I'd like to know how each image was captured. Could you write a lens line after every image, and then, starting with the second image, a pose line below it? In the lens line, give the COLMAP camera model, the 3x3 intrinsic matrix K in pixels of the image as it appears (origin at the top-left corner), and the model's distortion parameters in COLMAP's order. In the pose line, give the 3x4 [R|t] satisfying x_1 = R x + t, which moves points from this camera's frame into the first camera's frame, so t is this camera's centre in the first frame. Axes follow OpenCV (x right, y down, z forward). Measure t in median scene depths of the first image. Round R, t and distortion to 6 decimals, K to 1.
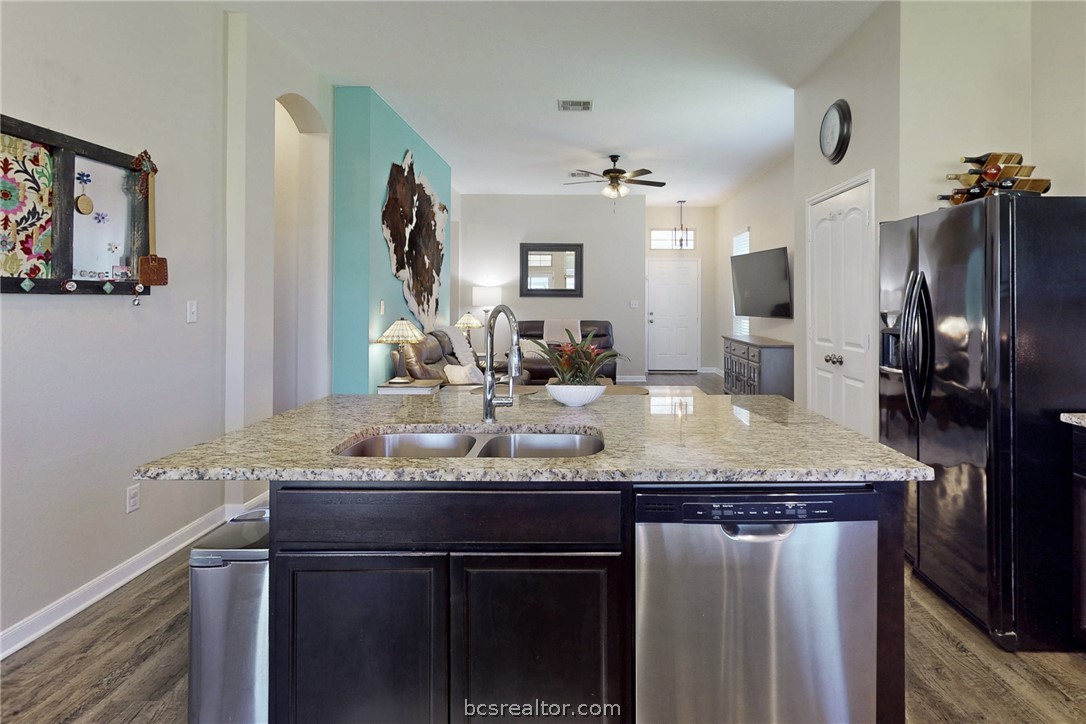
lens RADIAL K [[582.9, 0, 579.4], [0, 582.9, 292.7], [0, 0, 1]] dist [0.001551, 0.000190]
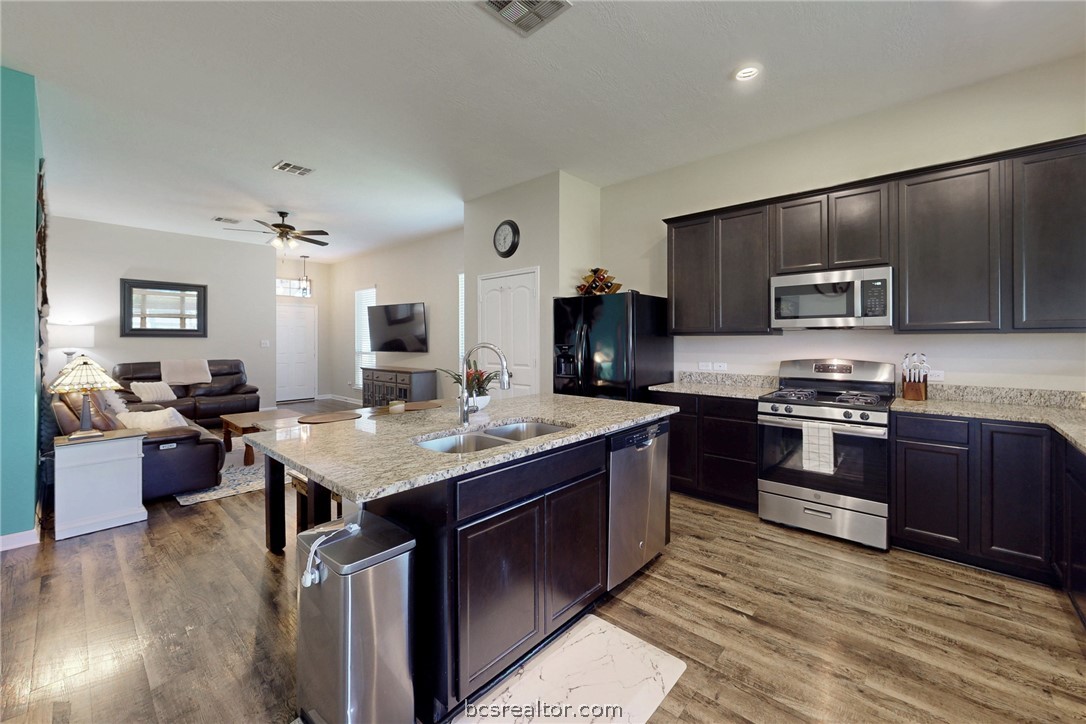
lens RADIAL K [[431.2, 0, 569.5], [0, 431.2, 339.5], [0, 0, 1]] dist [-0.000465, -0.000035]
pose [[0.650334, -0.003121, 0.759642, -0.214901], [-0.006584, 0.999931, 0.009746, -0.000205], [-0.759620, -0.011340, 0.650269, 0.032083]]
